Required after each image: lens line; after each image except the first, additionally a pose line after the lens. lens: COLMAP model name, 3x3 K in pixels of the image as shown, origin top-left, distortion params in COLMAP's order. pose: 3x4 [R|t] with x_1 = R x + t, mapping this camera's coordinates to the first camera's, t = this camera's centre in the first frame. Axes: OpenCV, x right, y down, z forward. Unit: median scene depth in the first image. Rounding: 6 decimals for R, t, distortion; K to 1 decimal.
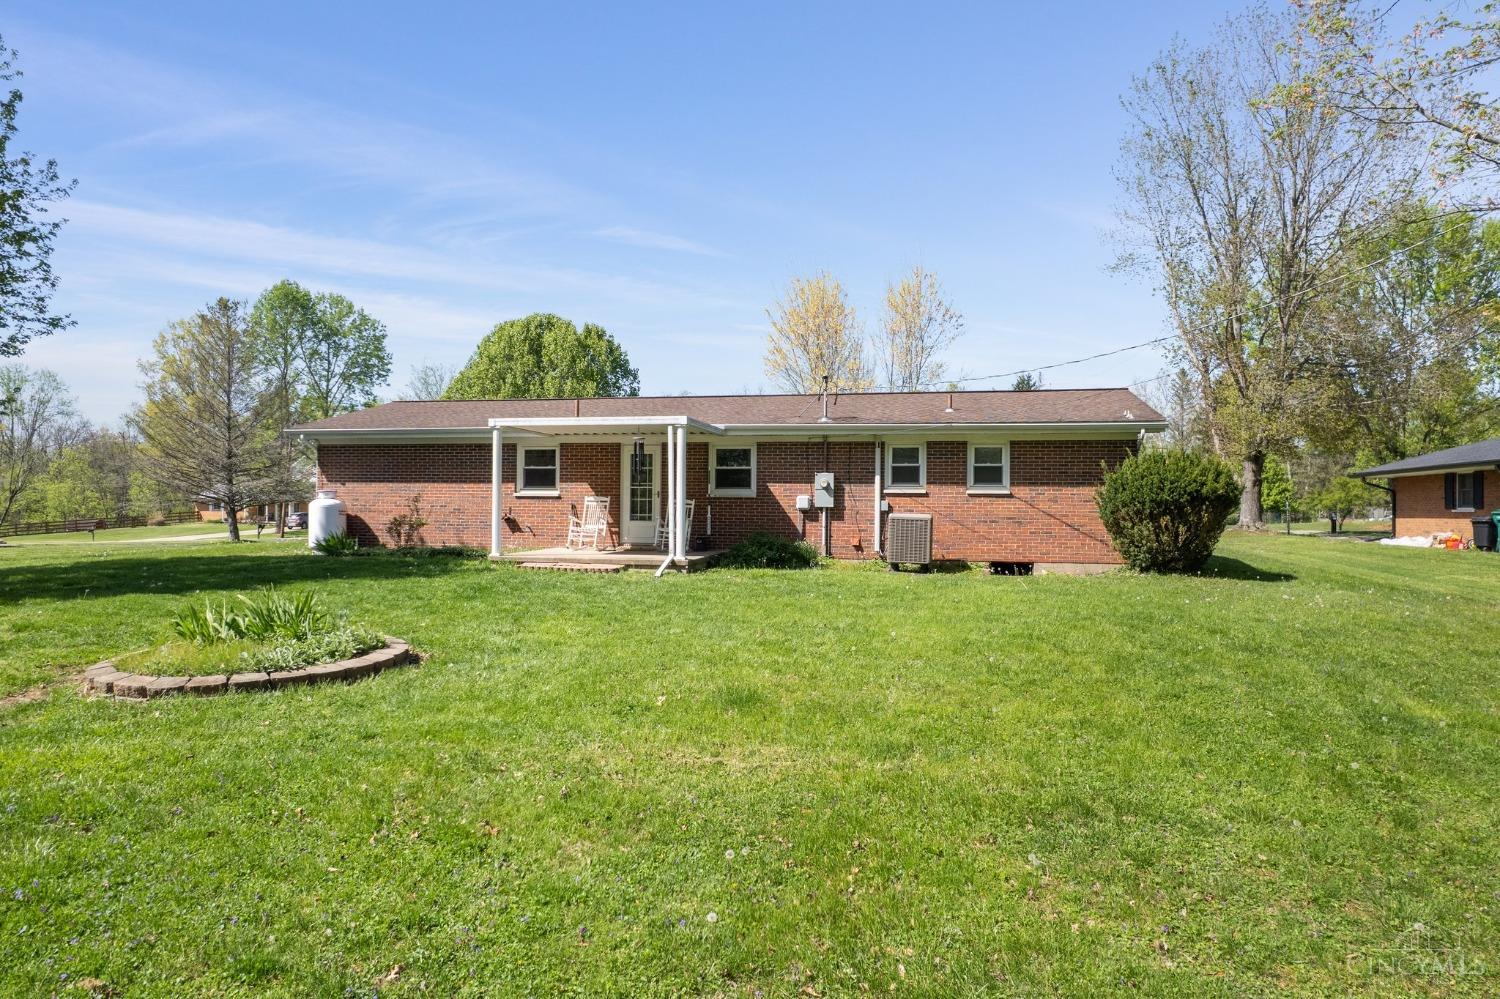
lens RADIAL K [[969.0, 0, 750.0], [0, 969.0, 499.5], [0, 0, 1]] dist [-0.001659, -0.000131]
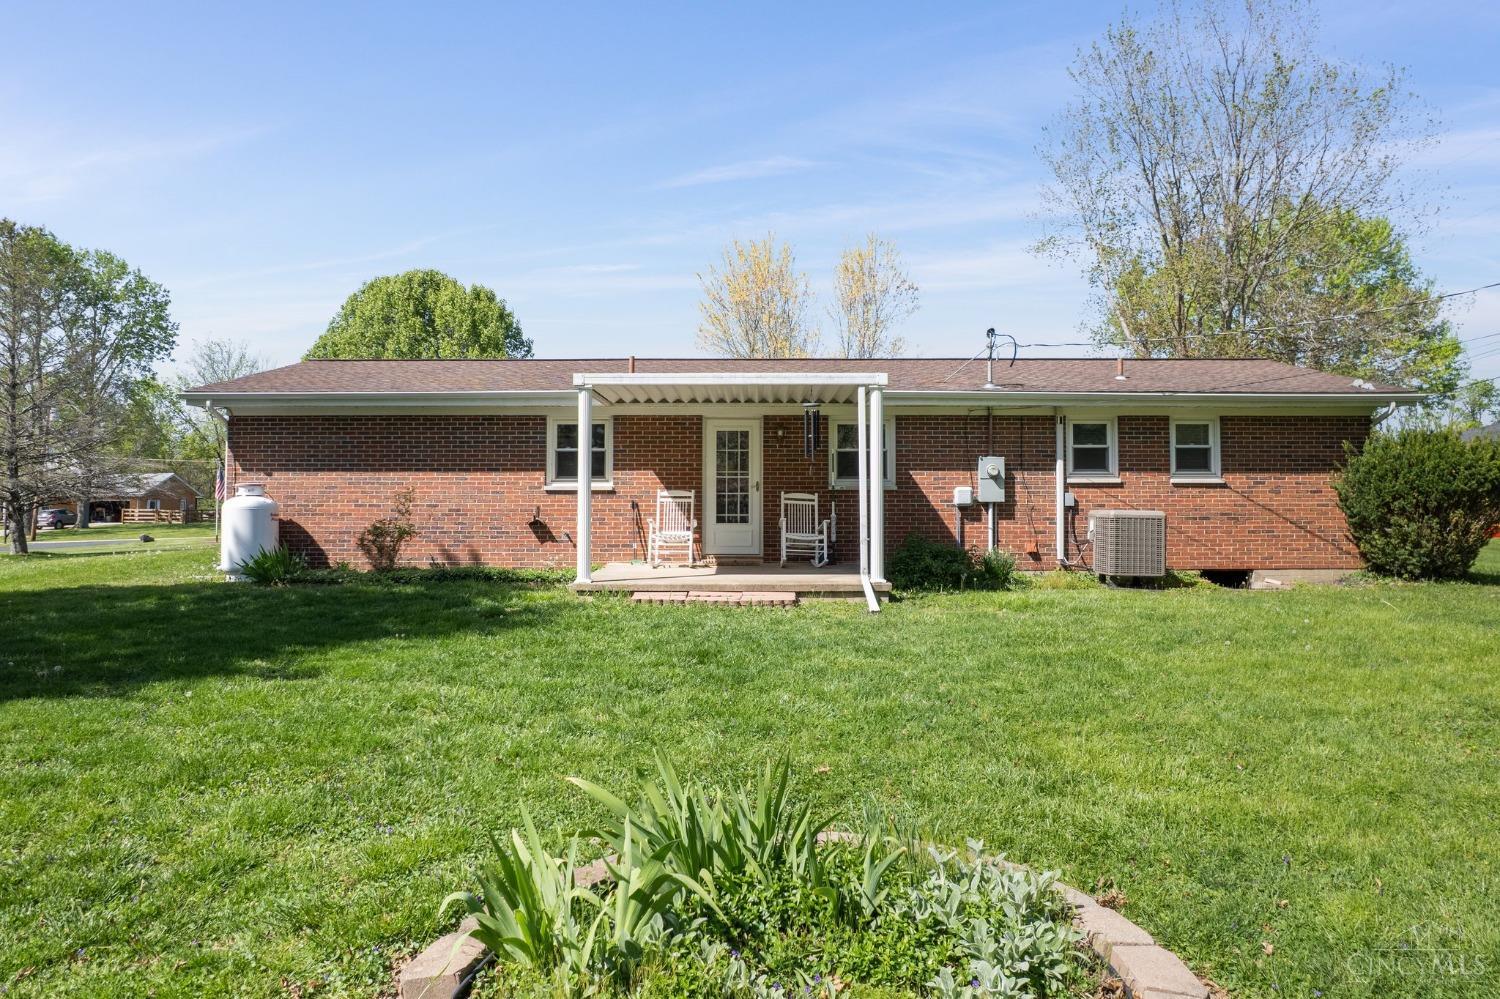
lens RADIAL K [[970.5, 0, 764.3], [0, 970.5, 471.8], [0, 0, 1]] dist [-0.045688, 0.055708]
pose [[0.975801, -0.003424, 0.218634, -0.247339], [0.007335, 0.999827, -0.017077, -0.004003], [-0.218538, 0.018267, 0.975657, 0.291196]]
